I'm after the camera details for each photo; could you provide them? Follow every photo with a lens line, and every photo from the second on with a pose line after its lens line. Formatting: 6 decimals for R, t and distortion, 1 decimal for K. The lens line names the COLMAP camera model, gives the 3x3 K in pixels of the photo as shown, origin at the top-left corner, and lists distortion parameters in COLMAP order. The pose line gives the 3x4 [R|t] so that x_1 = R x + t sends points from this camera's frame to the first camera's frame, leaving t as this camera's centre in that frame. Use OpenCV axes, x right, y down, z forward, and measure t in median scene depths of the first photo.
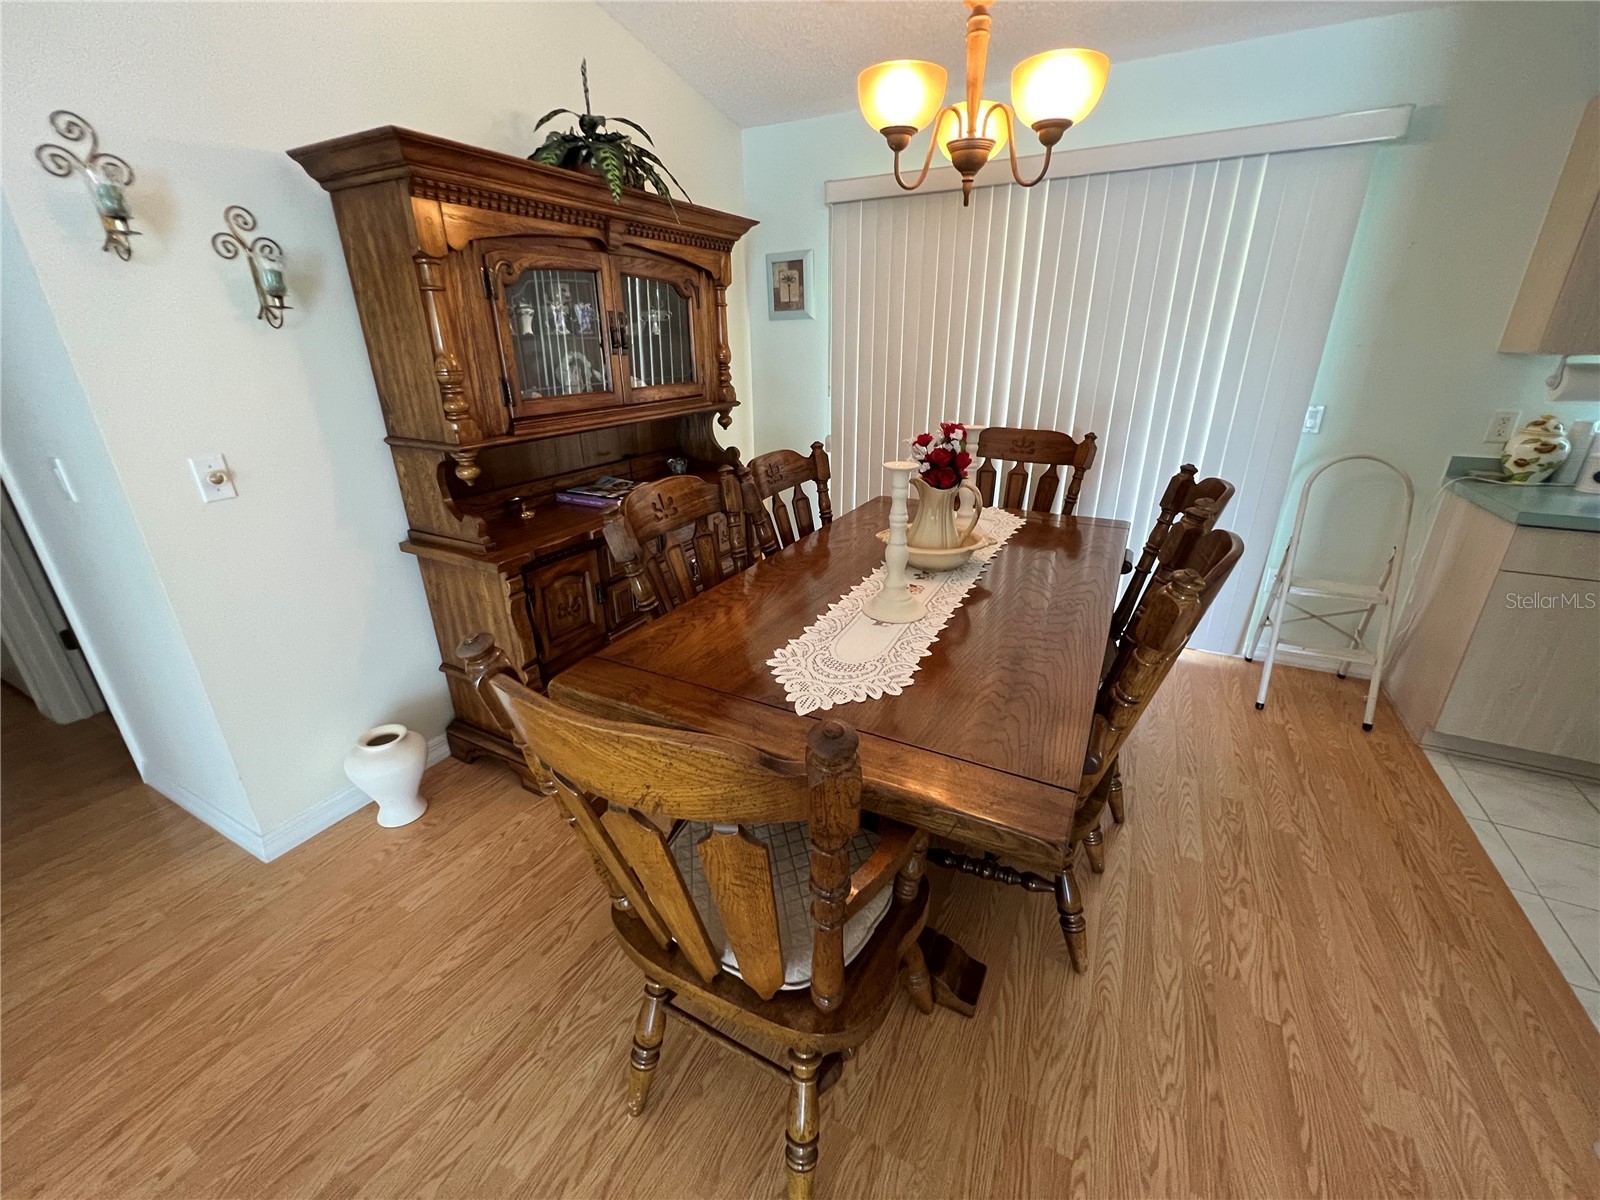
lens RADIAL K [[644.6, 0, 801.3], [0, 644.6, 593.7], [0, 0, 1]] dist [0.000359, -0.000066]
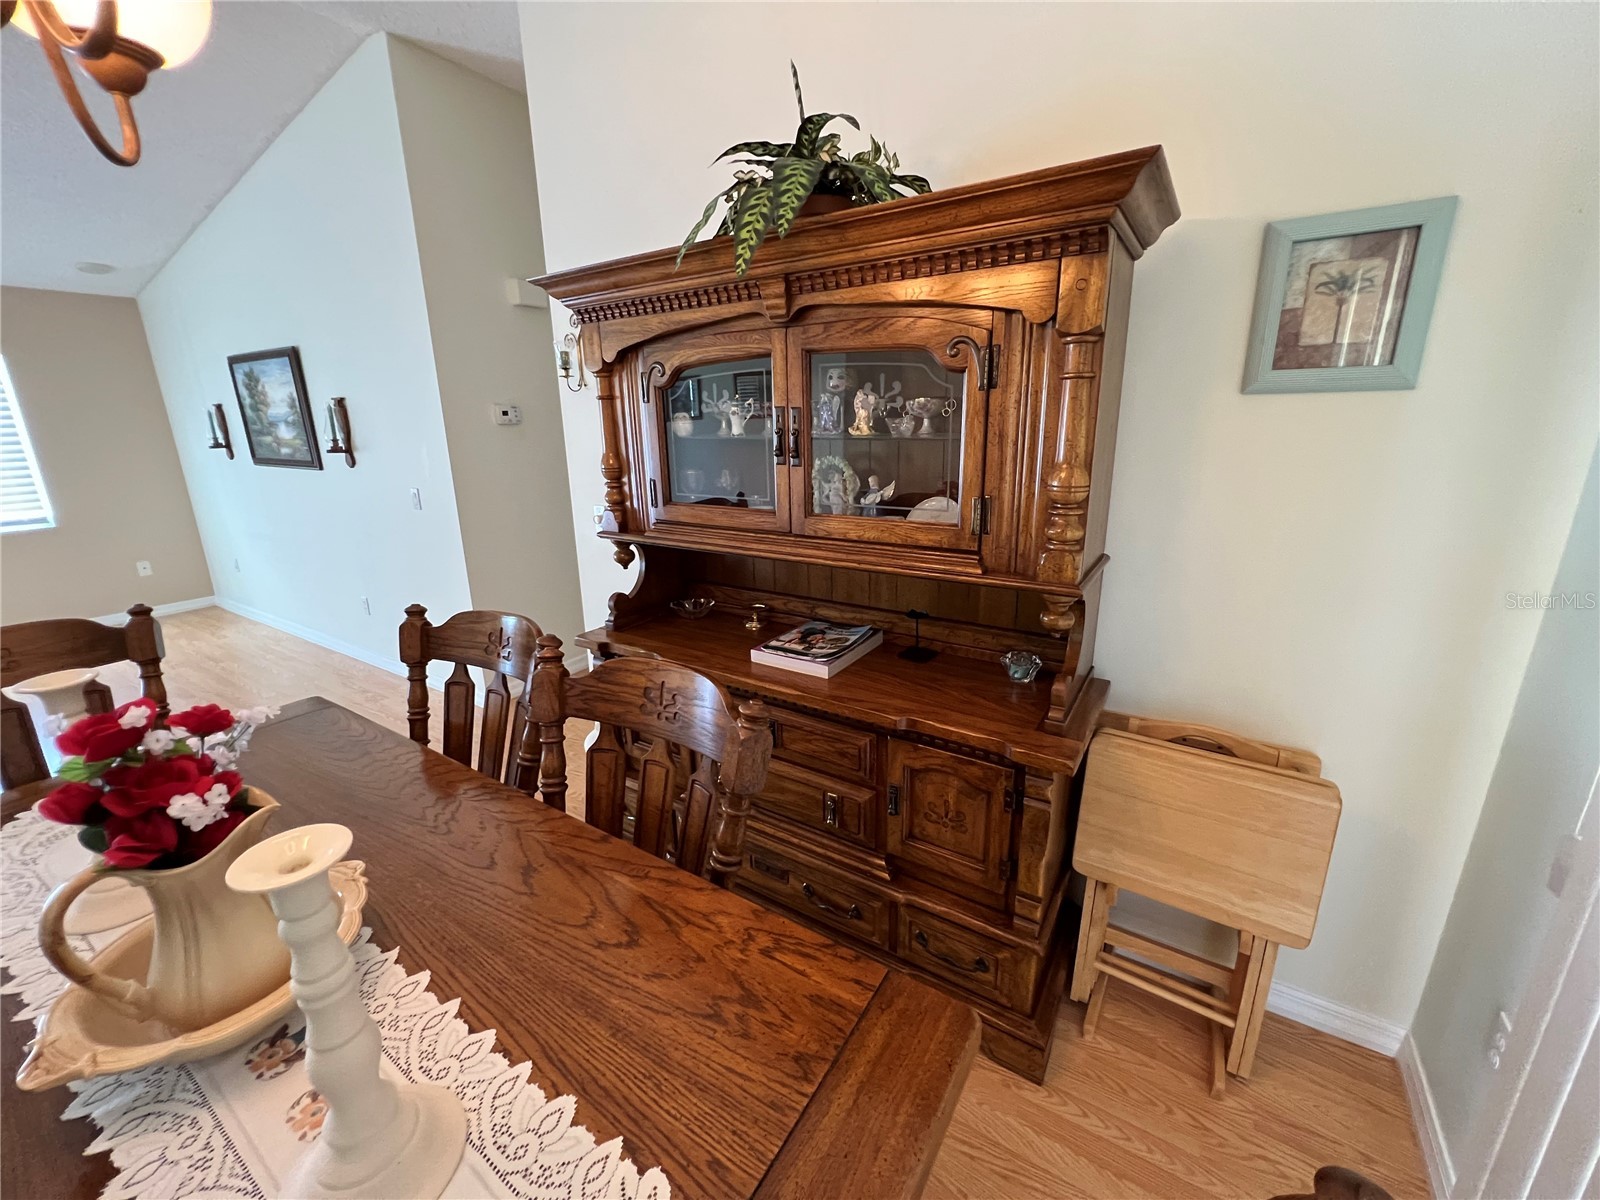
lens RADIAL K [[644.6, 0, 800.8], [0, 644.6, 601.1], [0, 0, 1]] dist [0.000359, -0.000066]
pose [[-0.083199, 0.290748, -0.953175, 0.436973], [-0.348299, 0.887684, 0.301173, -0.464821], [0.933684, 0.357047, 0.027413, 1.066781]]
